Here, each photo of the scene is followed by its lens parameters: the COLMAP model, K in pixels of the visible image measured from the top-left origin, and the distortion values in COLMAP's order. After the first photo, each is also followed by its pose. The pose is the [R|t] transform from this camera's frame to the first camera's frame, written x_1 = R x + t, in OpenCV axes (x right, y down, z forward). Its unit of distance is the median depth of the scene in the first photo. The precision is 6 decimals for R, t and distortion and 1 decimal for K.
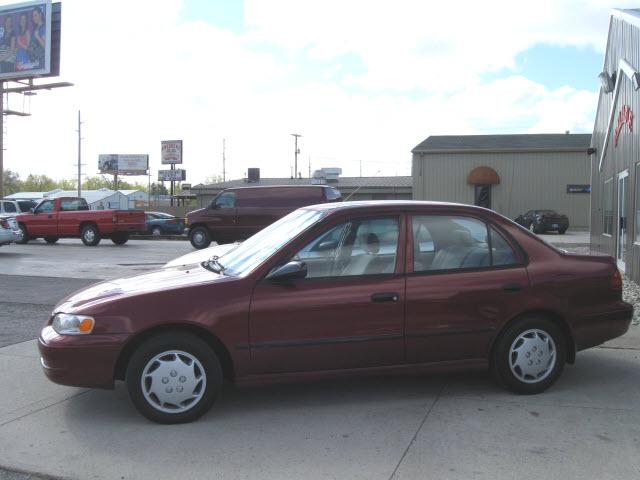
lens RADIAL K [[899.5, 0, 320.0], [0, 899.5, 240.0], [0, 0, 1]] dist [-0.113094, -0.037068]
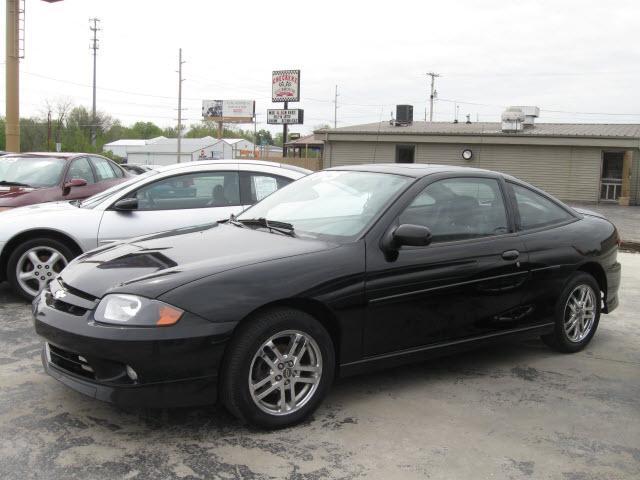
lens RADIAL K [[899.5, 0, 320.0], [0, 899.5, 240.0], [0, 0, 1]] dist [-0.113094, -0.037068]
pose [[0.993002, 0.034407, -0.112976, -0.031525], [-0.028468, 0.998147, 0.053772, -0.006531], [0.114617, -0.050180, 0.992142, 0.165489]]
